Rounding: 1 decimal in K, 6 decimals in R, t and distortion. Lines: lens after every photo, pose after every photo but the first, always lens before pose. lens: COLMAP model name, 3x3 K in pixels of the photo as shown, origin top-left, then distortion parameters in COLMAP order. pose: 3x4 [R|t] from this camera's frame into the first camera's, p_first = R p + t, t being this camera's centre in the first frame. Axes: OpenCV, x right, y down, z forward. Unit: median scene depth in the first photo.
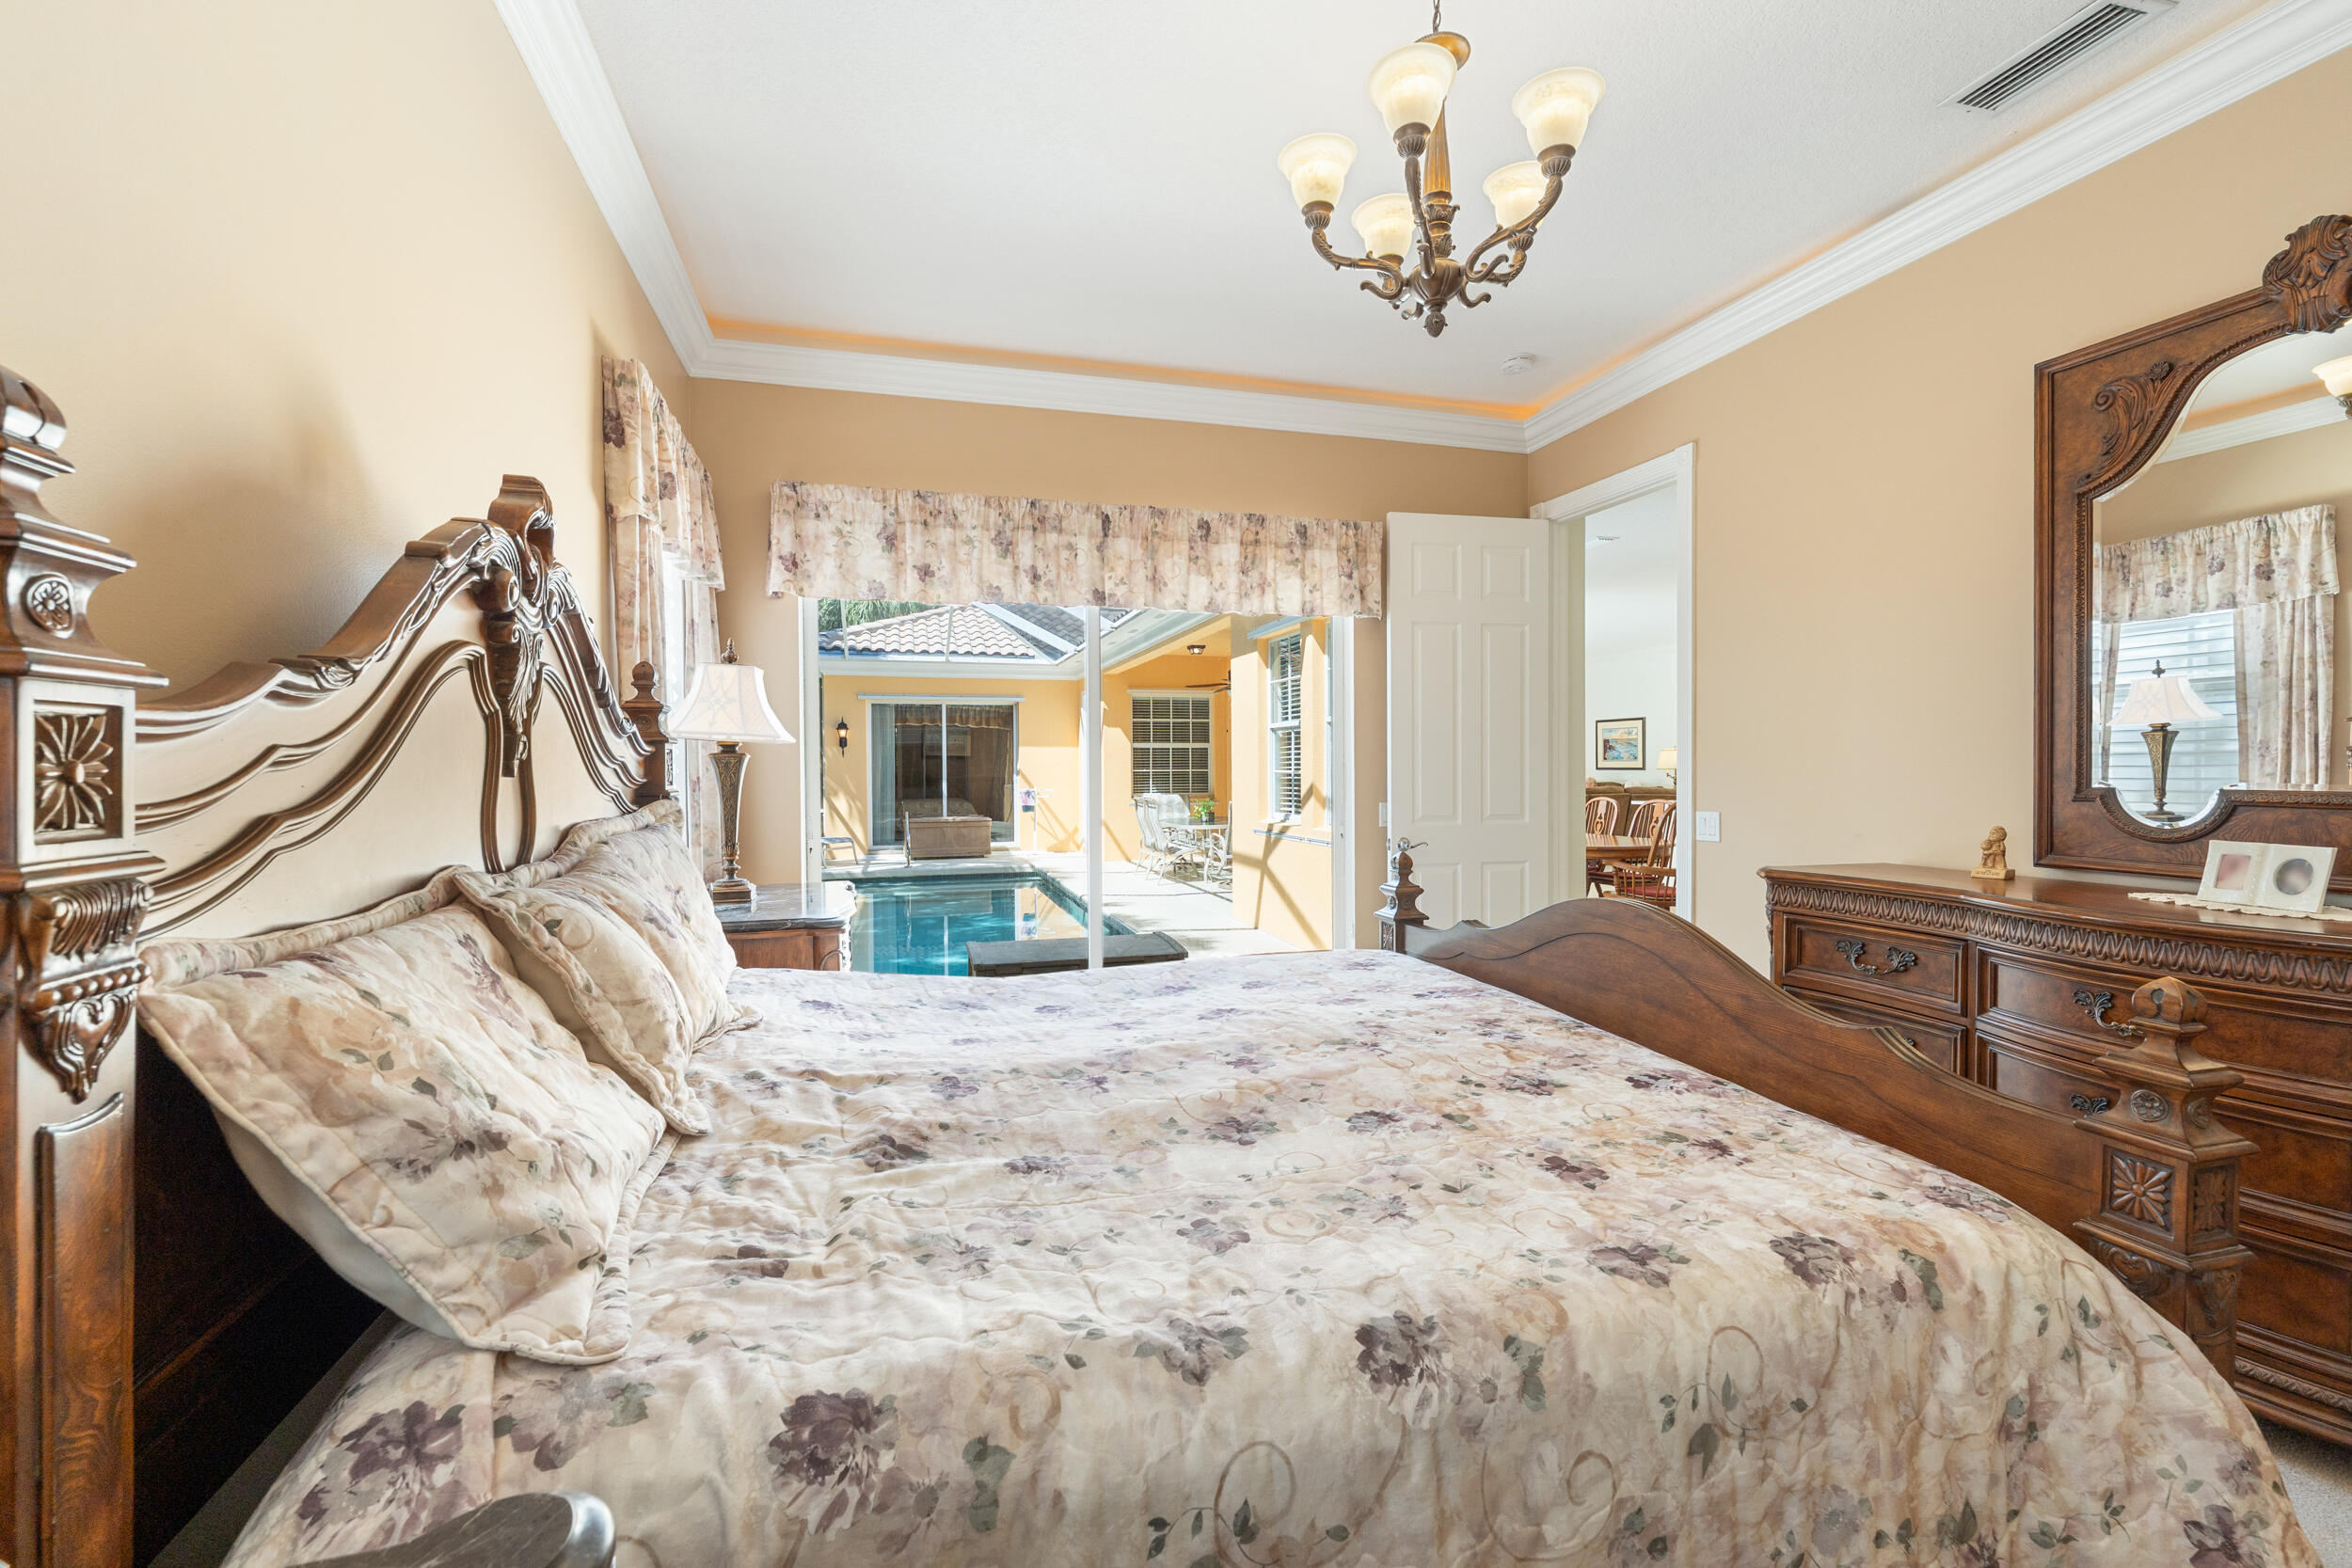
lens RADIAL K [[991.4, 0, 1169.5], [0, 991.4, 775.8], [0, 0, 1]] dist [0.000152, -0.000224]
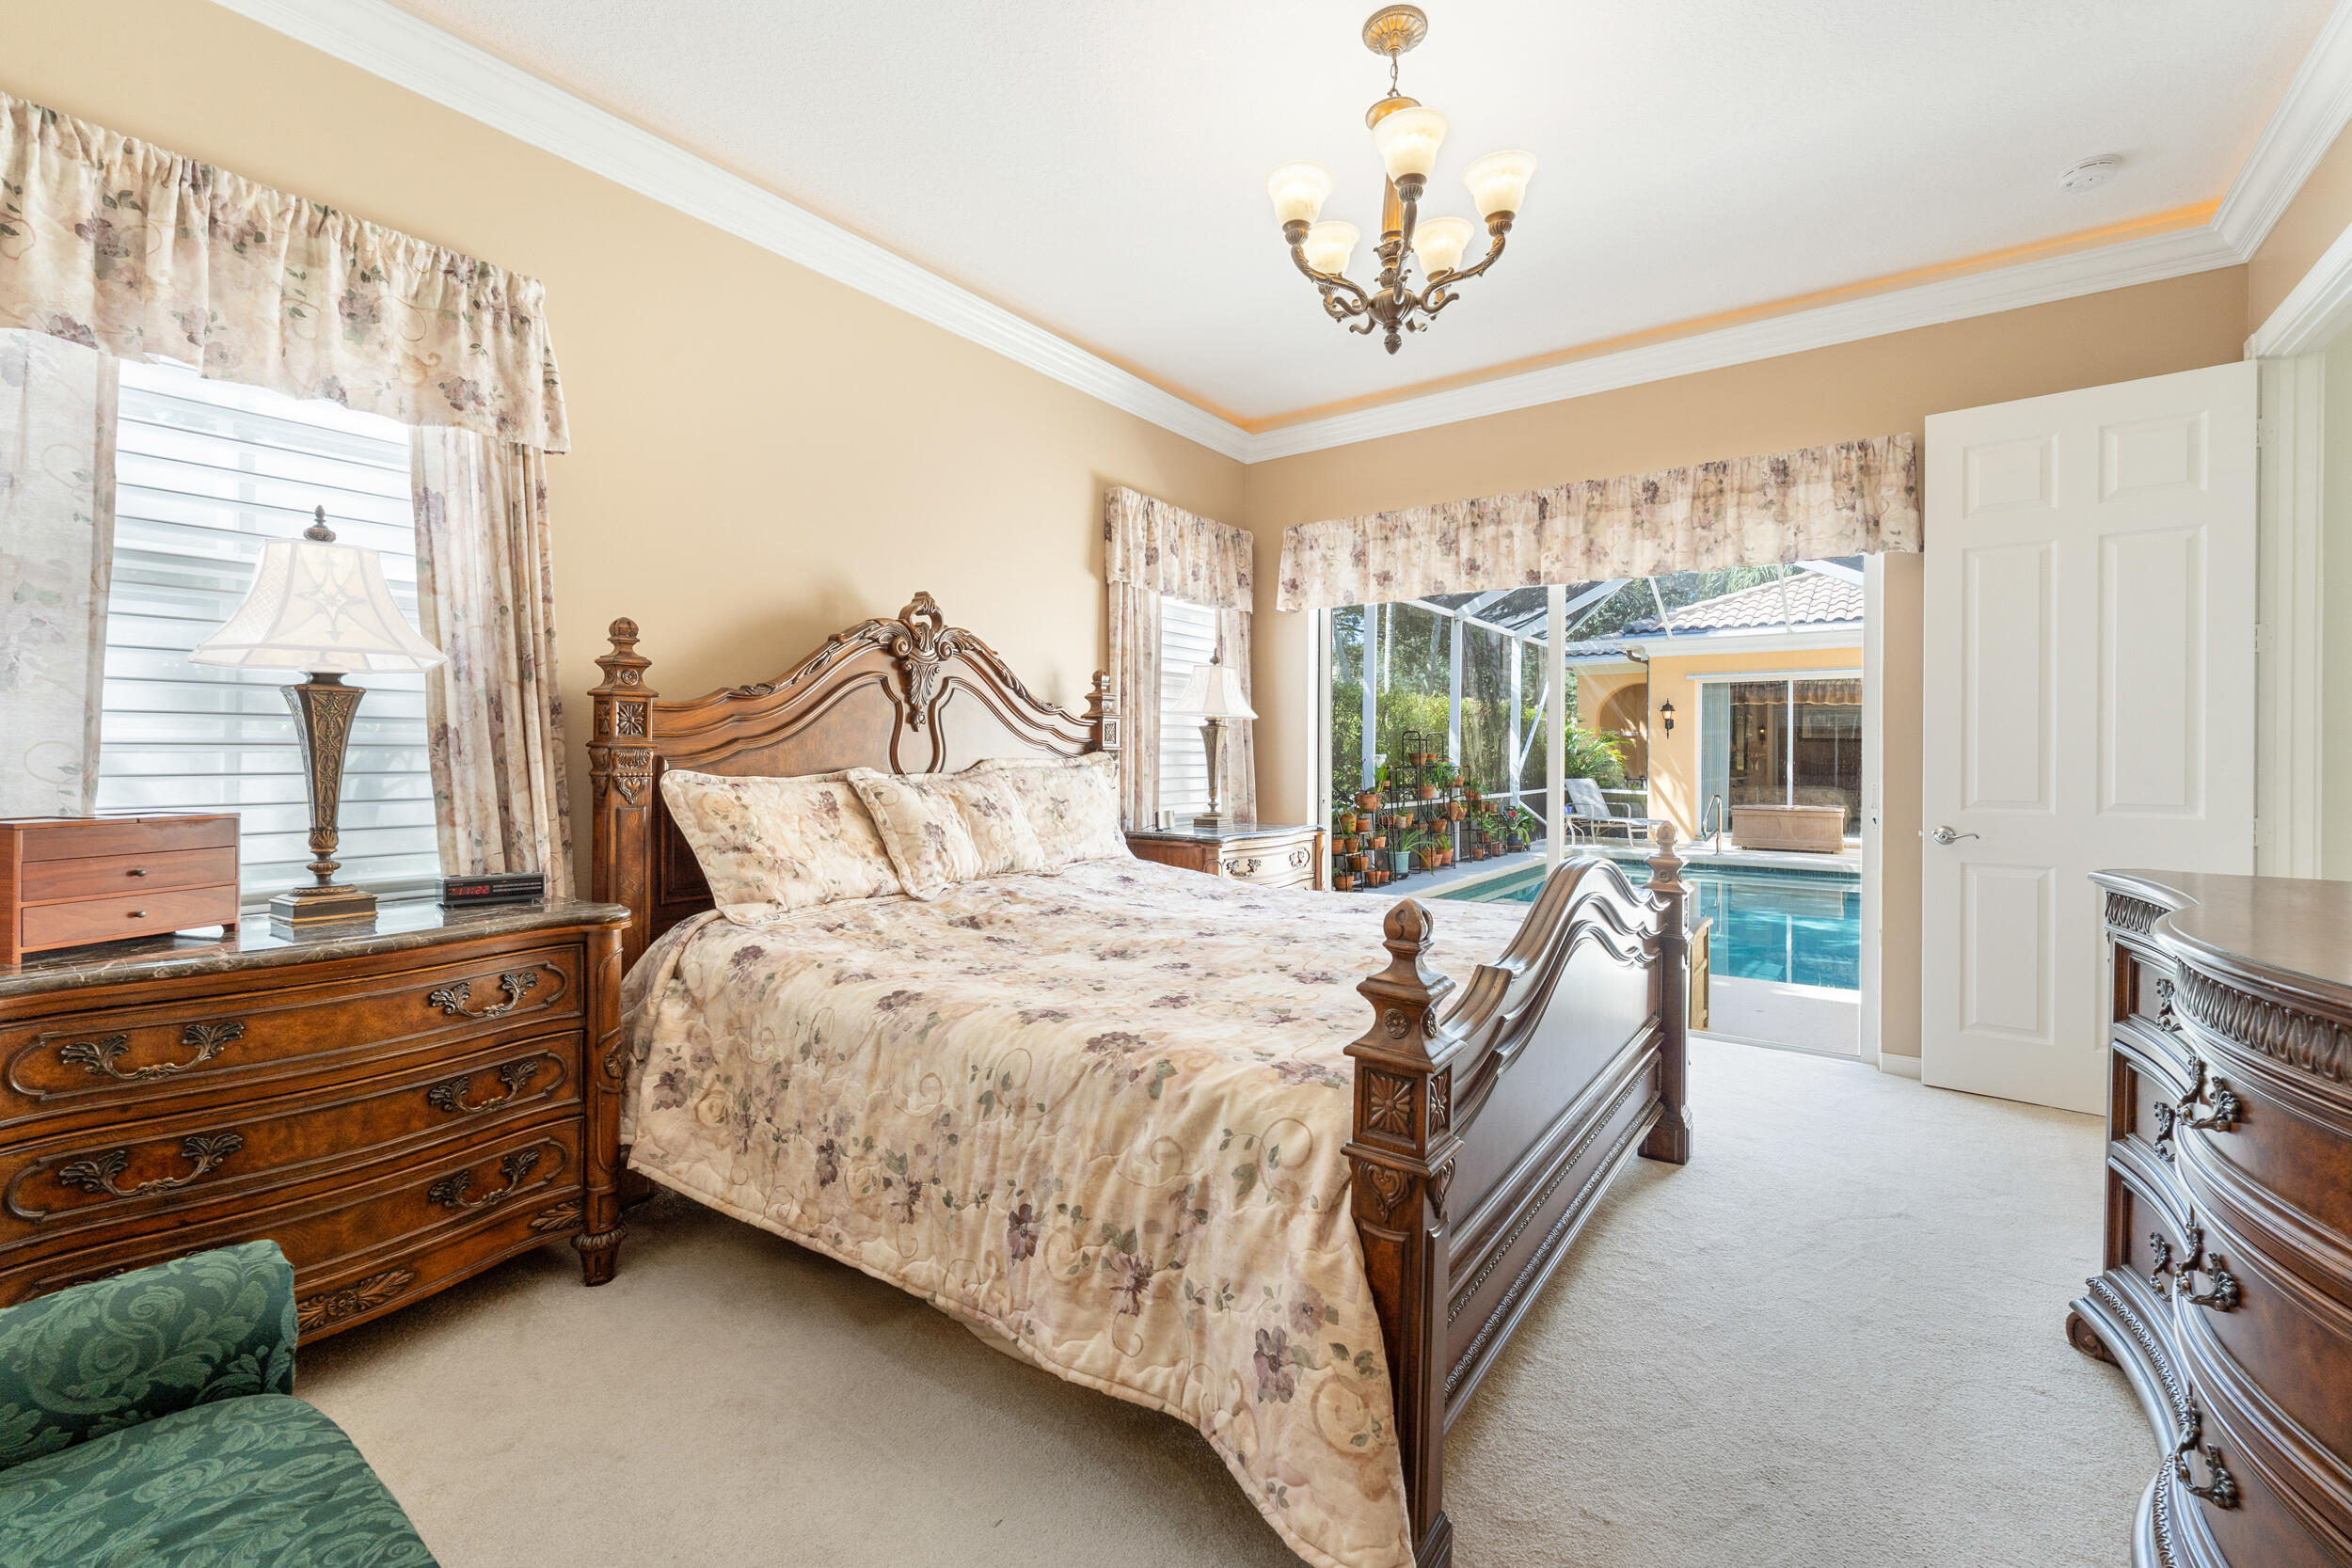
lens RADIAL K [[981.2, 0, 1175.5], [0, 981.2, 749.7], [0, 0, 1]] dist [0.000415, -0.000379]
pose [[0.617163, 0.005158, -0.786819, 0.525662], [-0.014948, 0.999875, -0.005170, 0.016551], [0.786694, 0.014952, 0.617163, 0.048469]]
